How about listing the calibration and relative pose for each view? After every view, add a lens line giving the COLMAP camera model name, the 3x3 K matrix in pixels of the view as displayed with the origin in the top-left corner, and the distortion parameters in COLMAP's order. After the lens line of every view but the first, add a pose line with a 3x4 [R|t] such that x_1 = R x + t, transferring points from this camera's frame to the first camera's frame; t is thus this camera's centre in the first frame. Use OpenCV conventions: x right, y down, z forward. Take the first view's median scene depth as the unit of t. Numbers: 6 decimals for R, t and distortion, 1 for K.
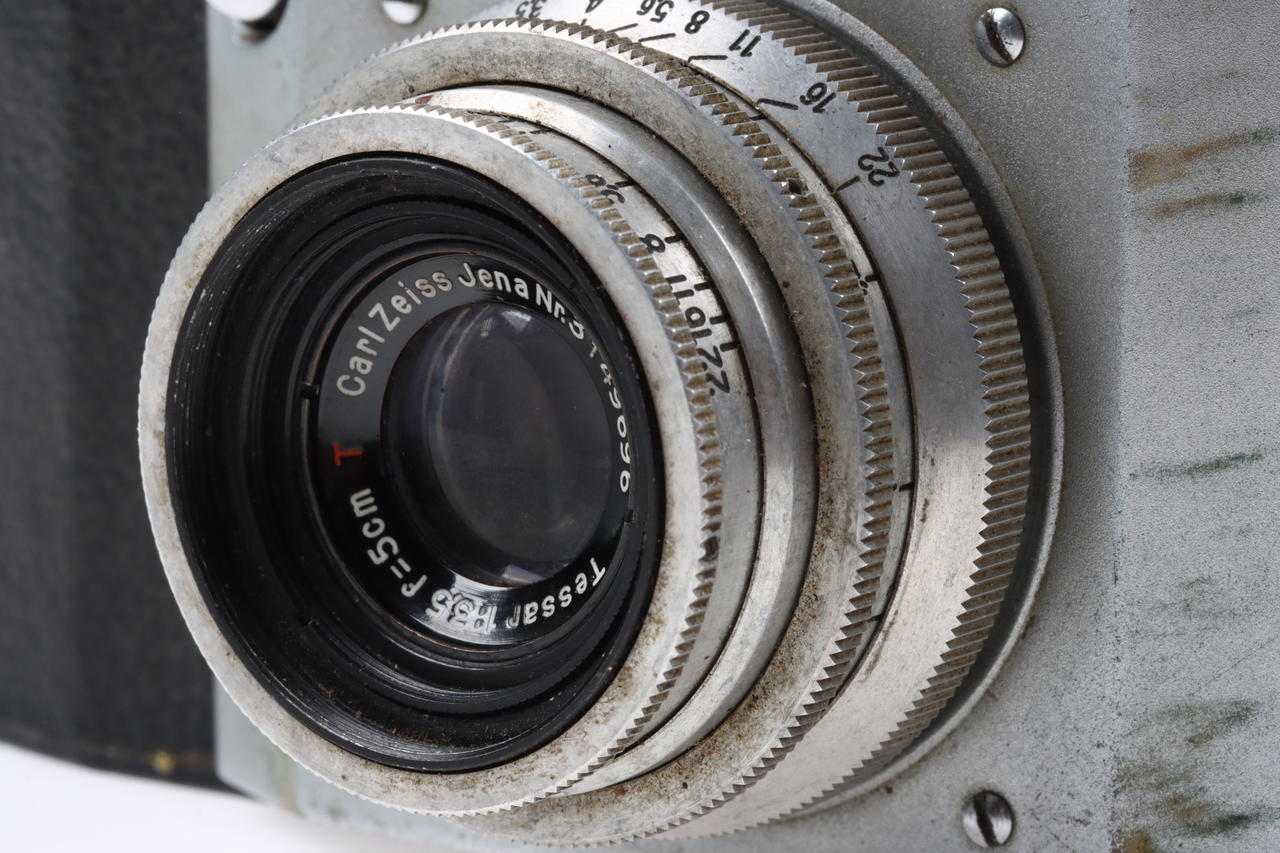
lens RADIAL K [[5014.1, 0, 640.0], [0, 5014.1, 426.5], [0, 0, 1]] dist [-0.062104, -1.674677]
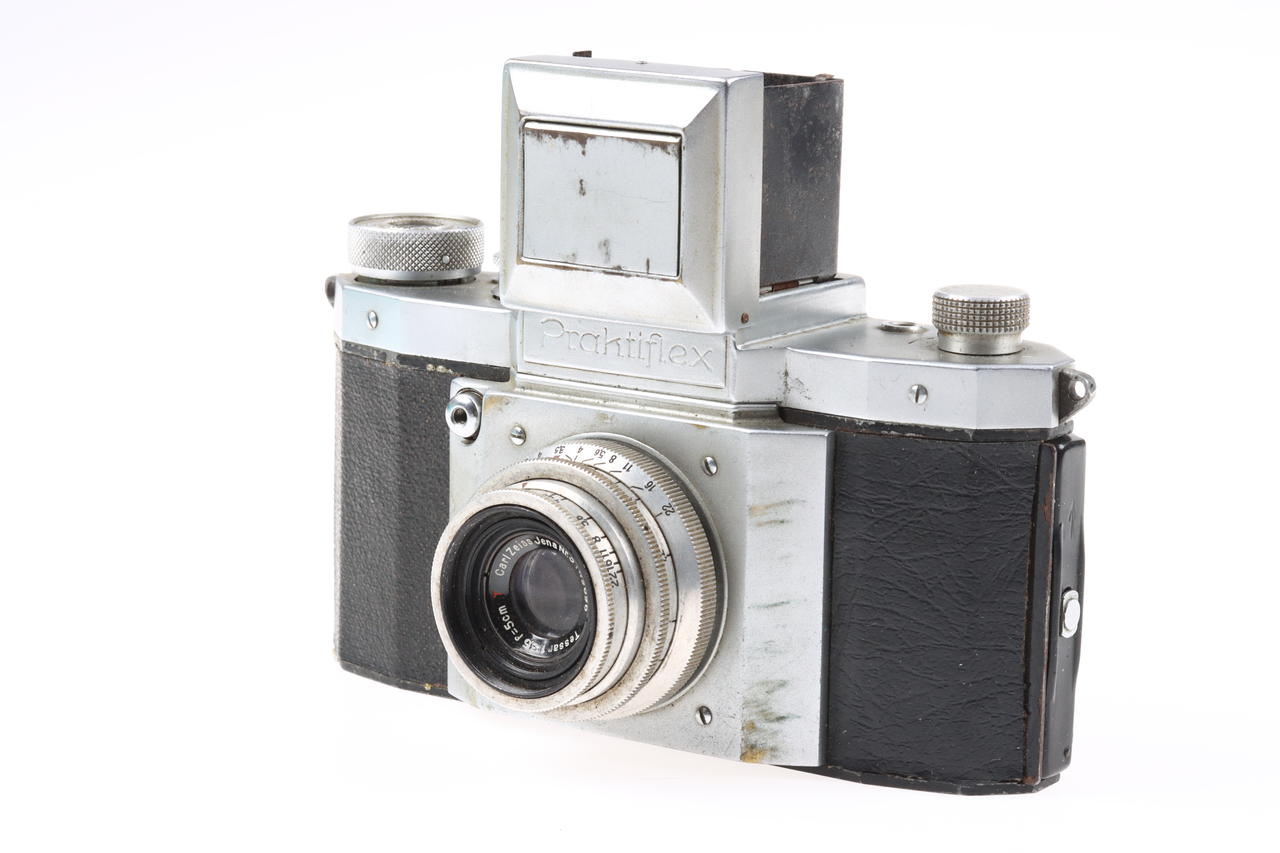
lens RADIAL K [[3845.3, 0, 640.0], [0, 3845.3, 426.5], [0, 0, 1]] dist [-0.026432, -0.202360]
pose [[0.999777, 0.019296, -0.008586, 0.048543], [-0.019160, 0.999693, 0.015680, -0.139125], [0.008886, -0.015512, 0.999840, -1.395791]]
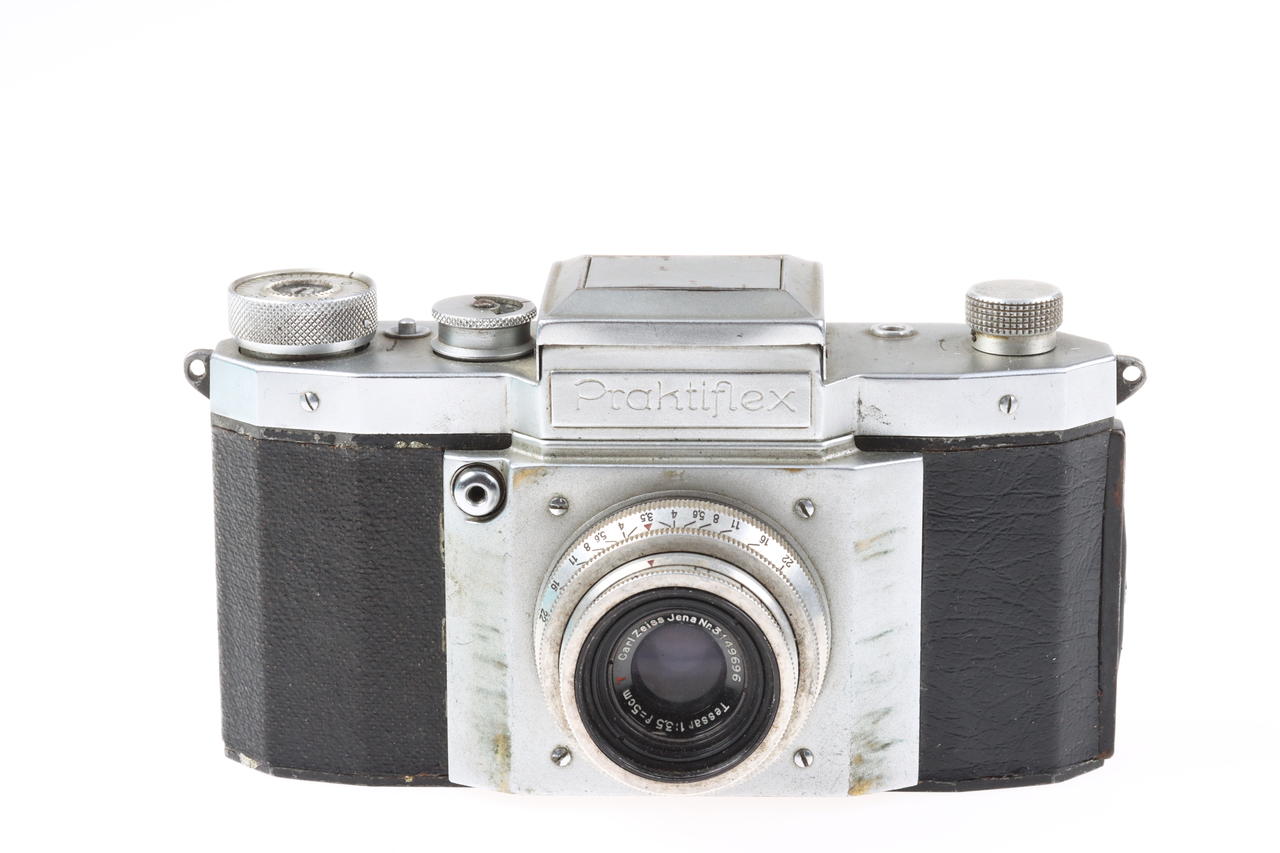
lens RADIAL K [[3845.3, 0, 640.0], [0, 3845.3, 426.5], [0, 0, 1]] dist [-0.026432, -0.202360]
pose [[0.854677, -0.146526, 0.498053, -1.166441], [0.100010, 0.987844, 0.119001, -0.413991], [-0.509436, -0.051897, 0.858942, -0.949416]]
